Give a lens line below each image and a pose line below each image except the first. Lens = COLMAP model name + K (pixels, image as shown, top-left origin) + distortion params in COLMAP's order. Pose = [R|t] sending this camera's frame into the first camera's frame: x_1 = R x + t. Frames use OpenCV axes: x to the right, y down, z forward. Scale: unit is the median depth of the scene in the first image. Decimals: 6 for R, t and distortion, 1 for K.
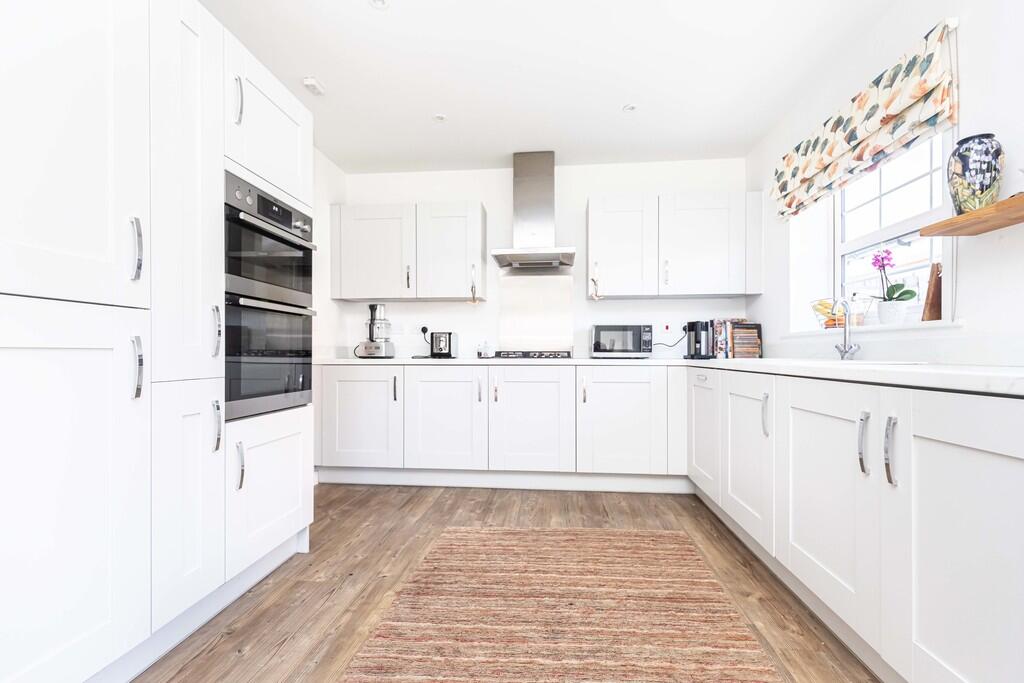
lens RADIAL K [[456.7, 0, 508.2], [0, 456.7, 350.0], [0, 0, 1]] dist [0.003609, -0.000118]
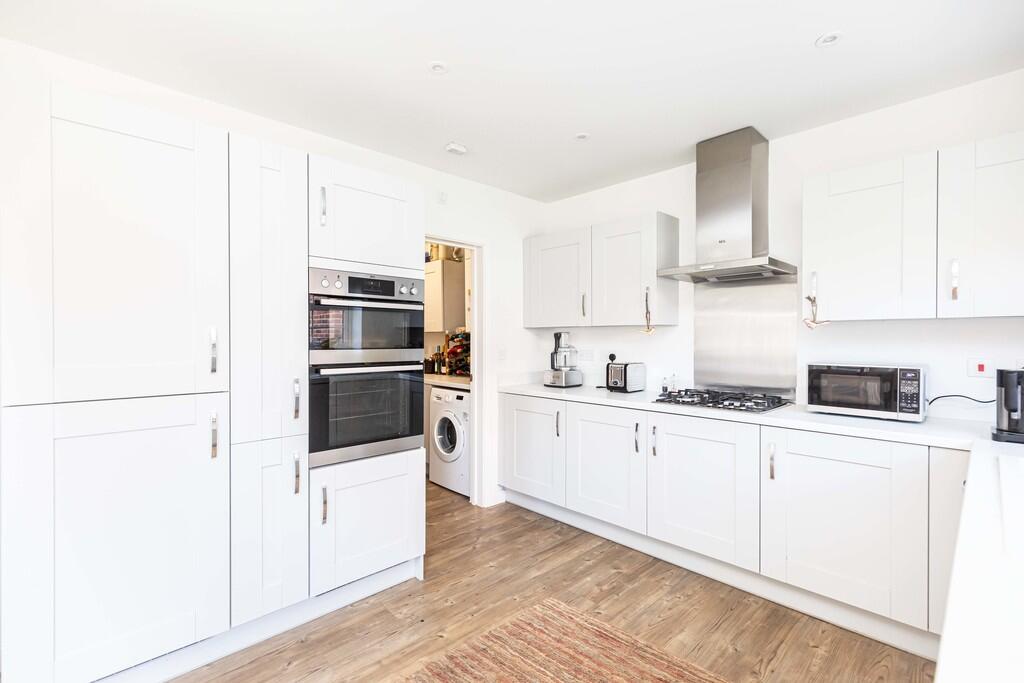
lens RADIAL K [[452.7, 0, 512.0], [0, 452.7, 341.5], [0, 0, 1]] dist [0.004398, -0.000215]
pose [[0.768365, 0.003654, -0.640001, 0.328732], [0.000982, 0.999976, 0.006888, -0.110150], [0.640011, -0.005921, 0.768343, 0.223318]]
